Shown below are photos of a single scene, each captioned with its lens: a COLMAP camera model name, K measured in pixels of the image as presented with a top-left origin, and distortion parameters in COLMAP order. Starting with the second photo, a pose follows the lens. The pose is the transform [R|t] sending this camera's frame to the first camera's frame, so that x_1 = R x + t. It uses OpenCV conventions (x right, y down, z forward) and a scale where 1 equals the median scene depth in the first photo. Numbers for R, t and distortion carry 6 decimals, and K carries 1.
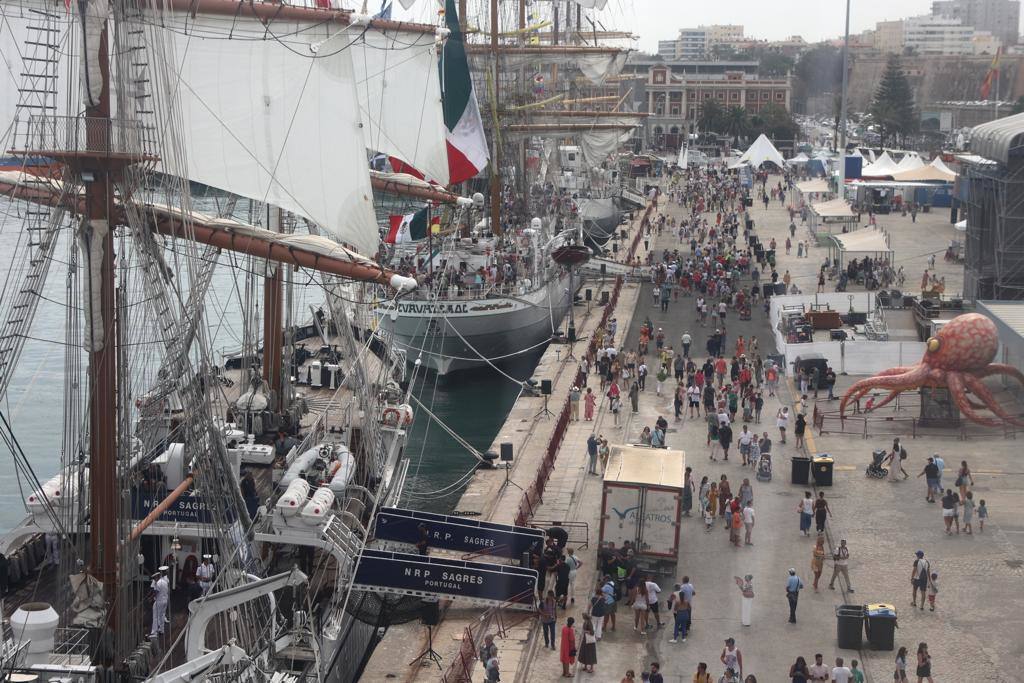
lens RADIAL K [[1770.4, 0, 501.6], [0, 1770.4, 306.6], [0, 0, 1]] dist [0.114655, 0.144191]
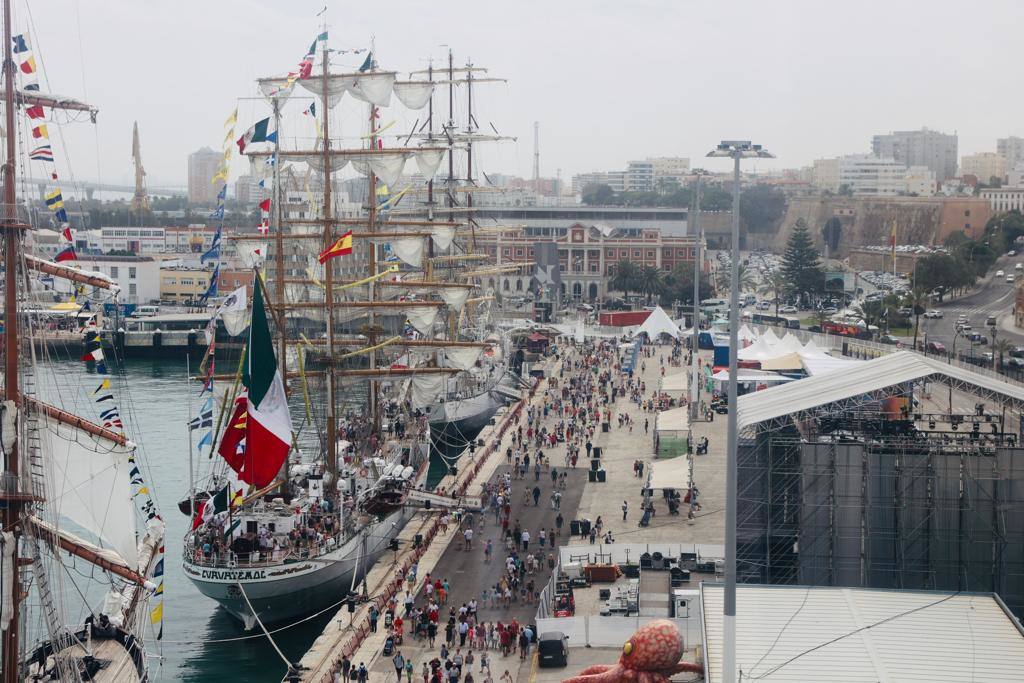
lens RADIAL K [[1770.4, 0, 501.6], [0, 1770.4, 306.6], [0, 0, 1]] dist [0.114655, 0.144191]
pose [[0.999924, -0.000848, 0.012336, 0.106900], [0.001566, 0.998296, -0.058327, -0.094164], [-0.012266, 0.058342, 0.998221, -0.106905]]
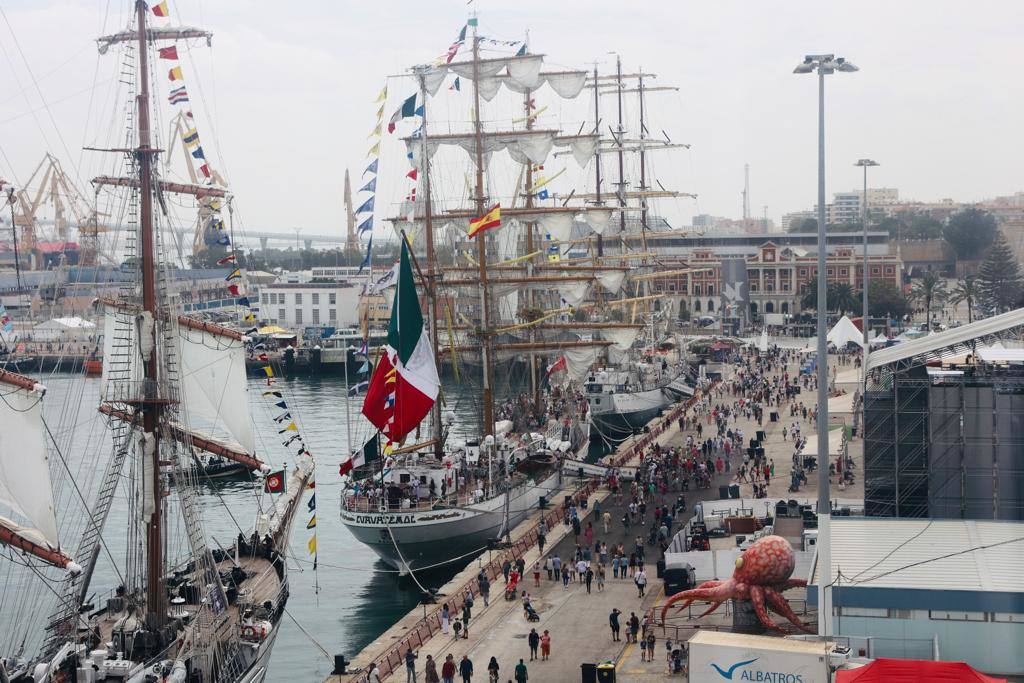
lens RADIAL K [[1770.4, 0, 501.6], [0, 1770.4, 306.6], [0, 0, 1]] dist [0.114655, 0.144191]
pose [[0.993829, -0.019614, -0.109172, 0.157376], [0.009994, 0.996073, -0.087974, -0.032878], [0.110468, 0.086340, 0.990122, -0.144029]]
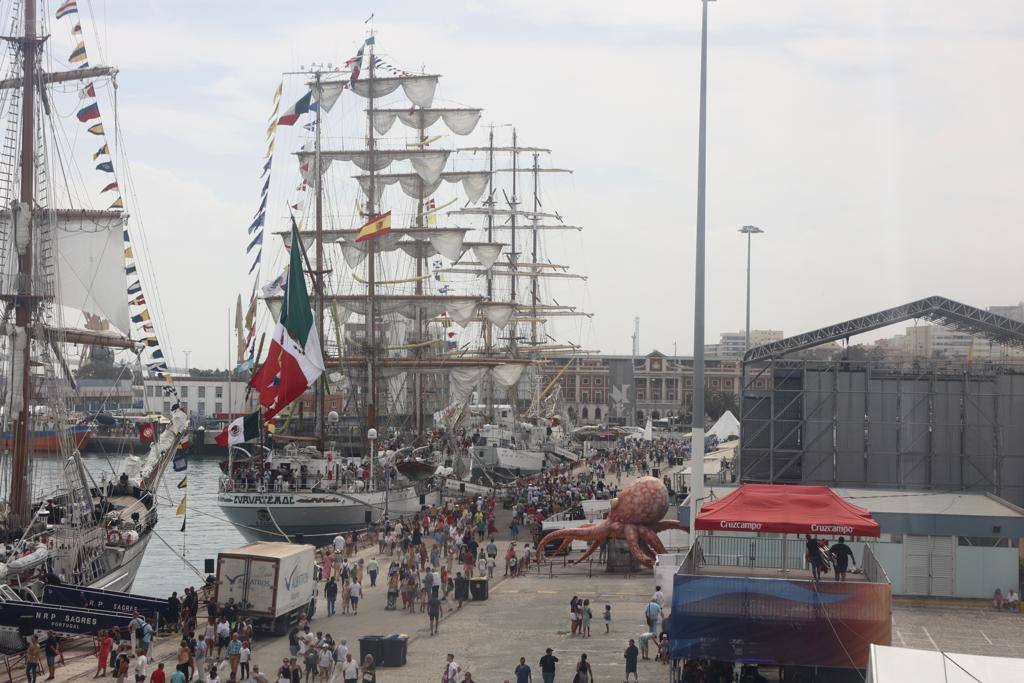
lens RADIAL K [[1764.3, 0, 512.0], [0, 1764.3, 341.5], [0, 0, 1]] dist [0.064584, 1.869855]
pose [[0.999108, 0.005432, -0.041887, 0.160825], [-0.011898, 0.987733, -0.155699, 0.072372], [0.040527, 0.156058, 0.986916, -0.135244]]
